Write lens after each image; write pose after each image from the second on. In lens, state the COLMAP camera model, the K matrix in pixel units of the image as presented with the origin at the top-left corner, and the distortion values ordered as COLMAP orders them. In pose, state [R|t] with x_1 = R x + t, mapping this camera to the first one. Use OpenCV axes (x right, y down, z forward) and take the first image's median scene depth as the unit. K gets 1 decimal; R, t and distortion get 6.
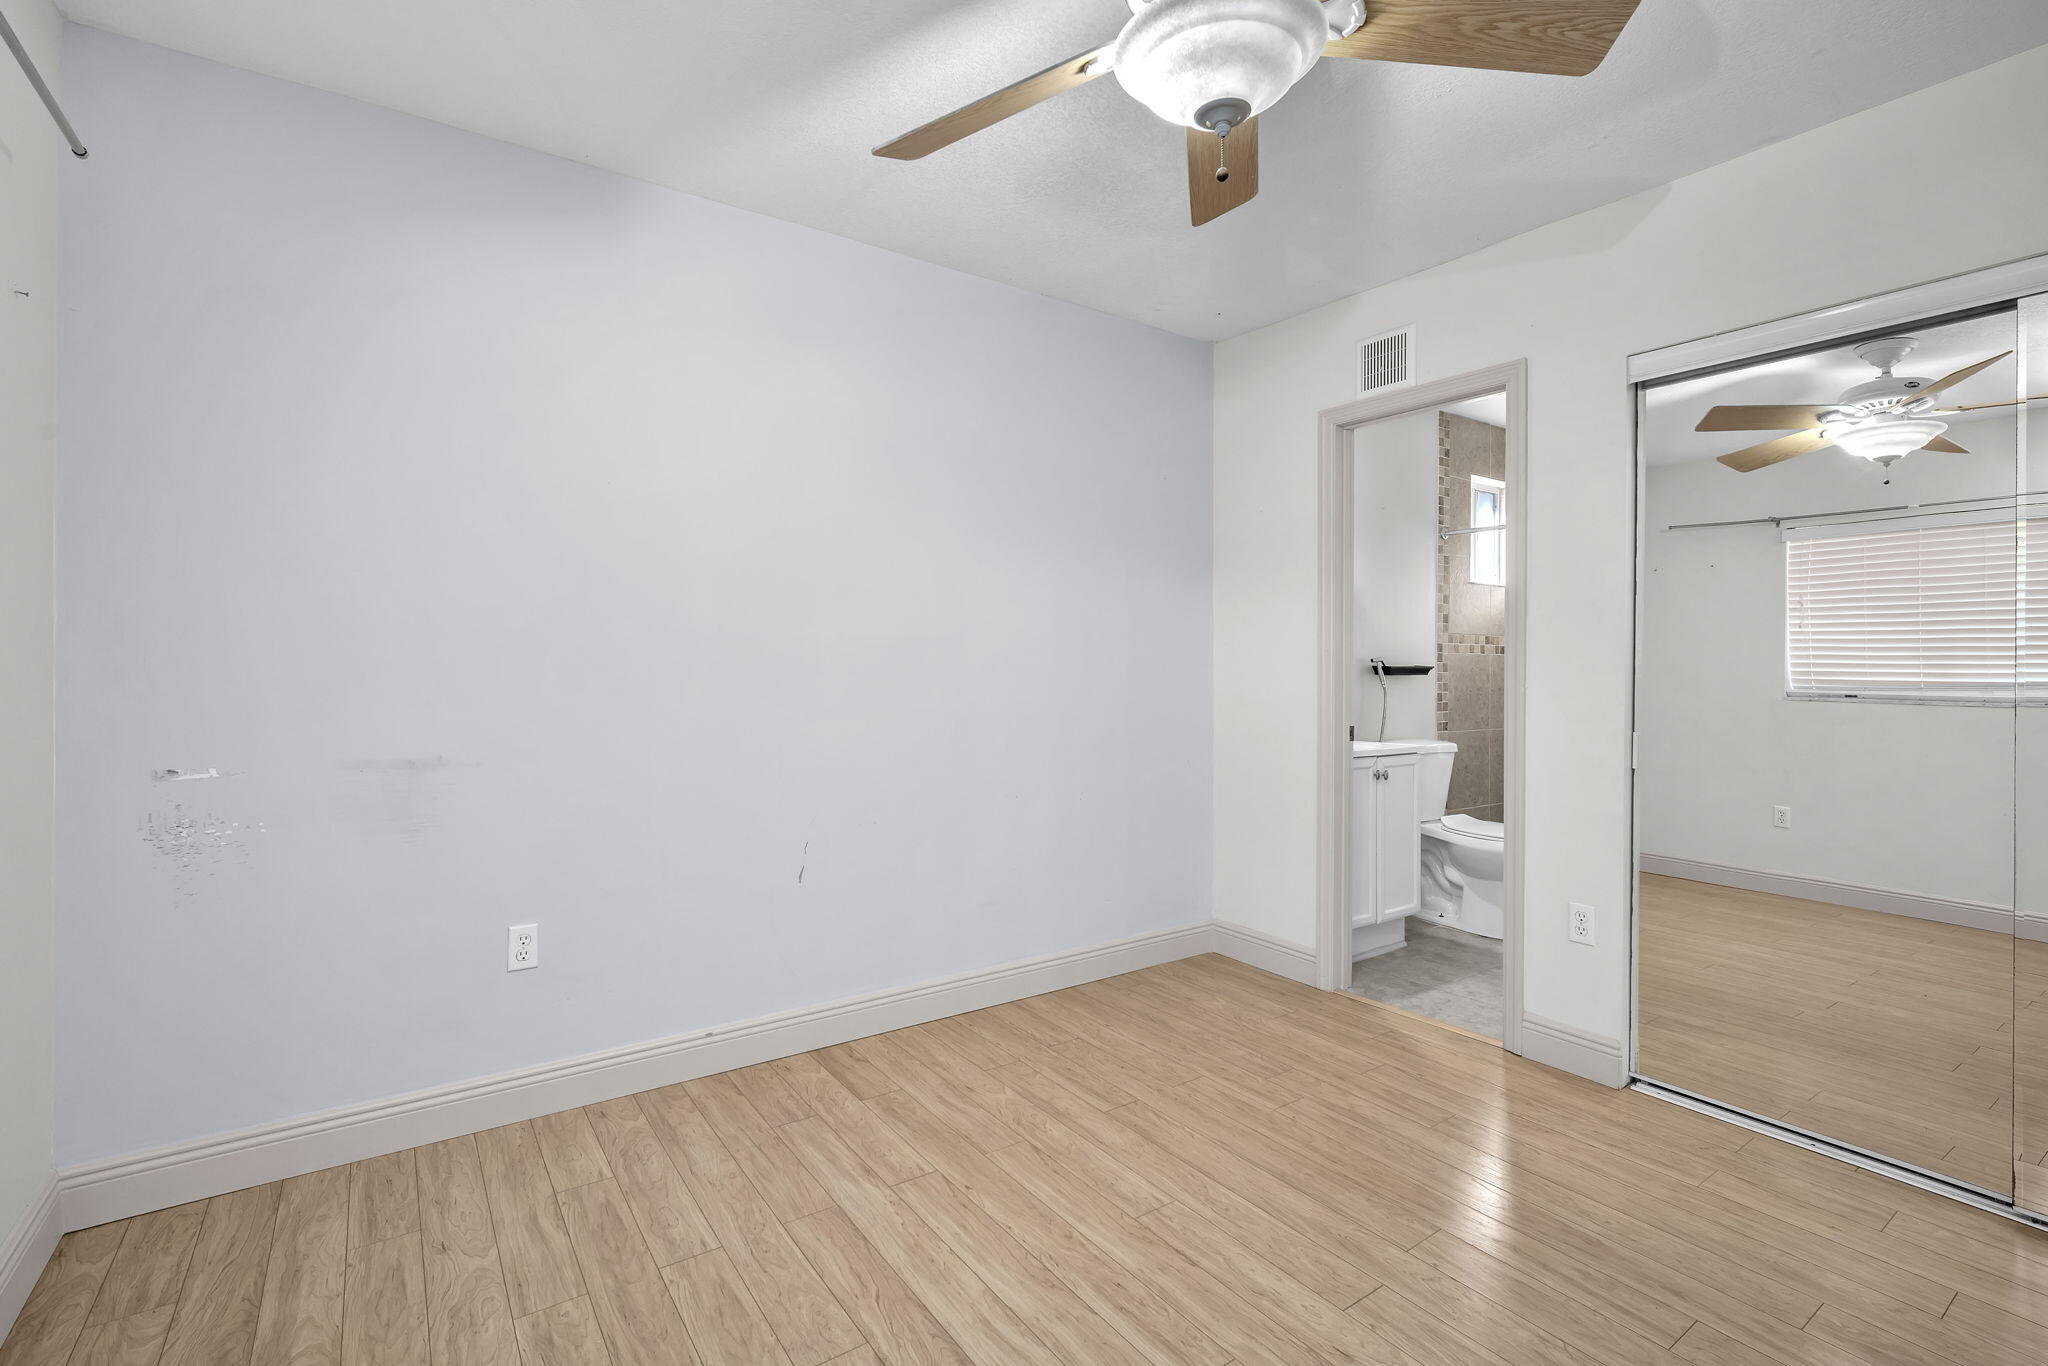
lens RADIAL K [[913.4, 0, 1037.5], [0, 913.4, 670.6], [0, 0, 1]] dist [-0.007022, 0.001187]
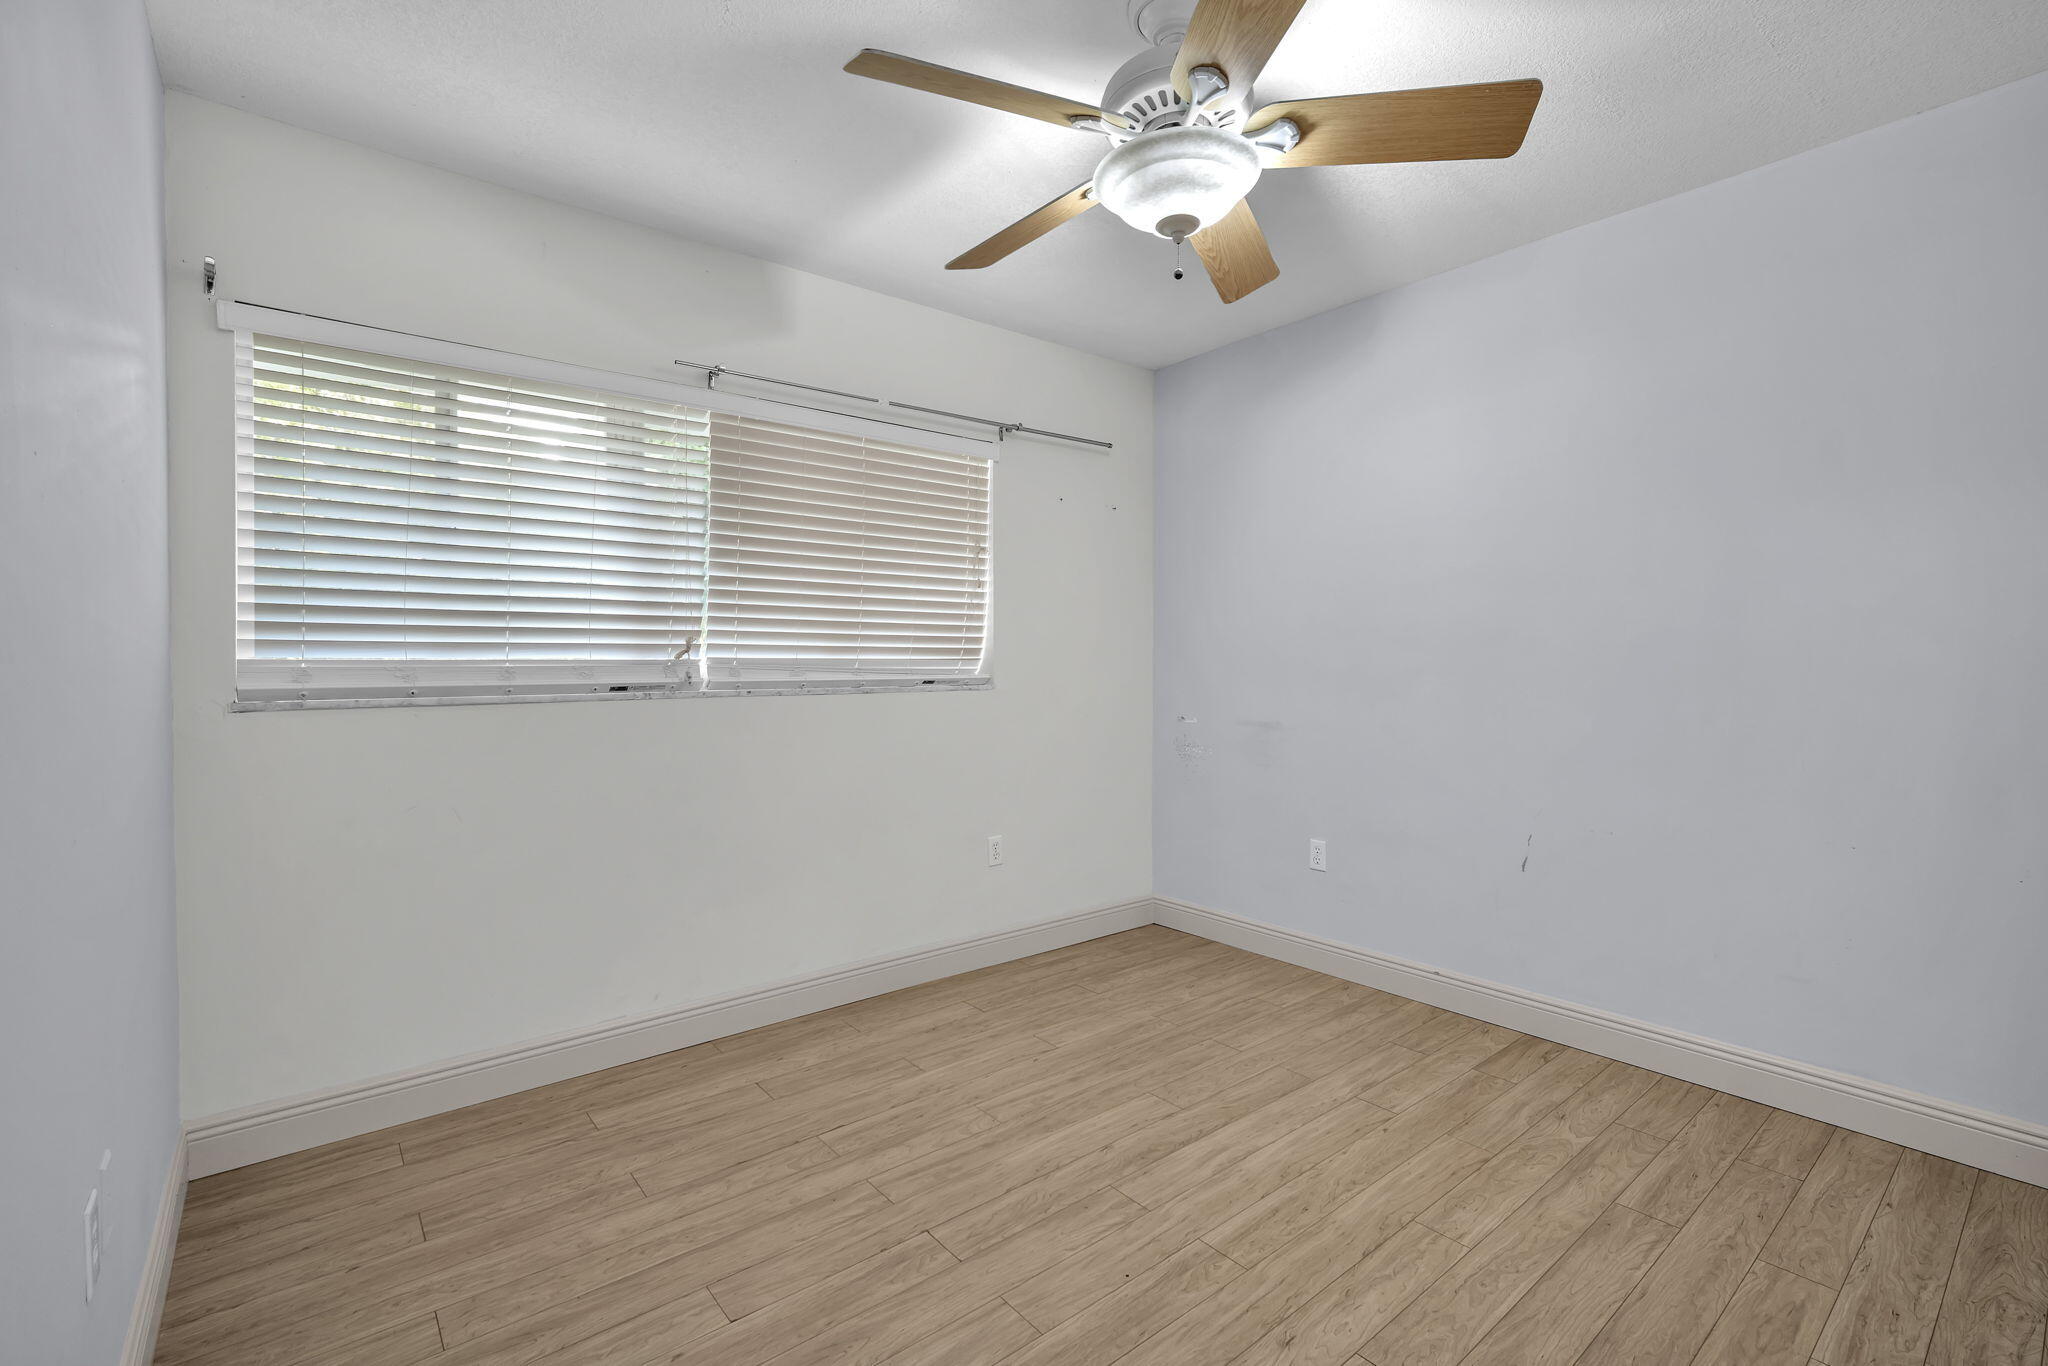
lens RADIAL K [[913.4, 0, 1039.8], [0, 913.4, 679.7], [0, 0, 1]] dist [-0.007022, 0.001187]
pose [[0.080334, 0.010446, -0.996713, 0.928207], [-0.003940, 0.999941, 0.010162, 0.005709], [0.996760, 0.003111, 0.080370, 0.454649]]
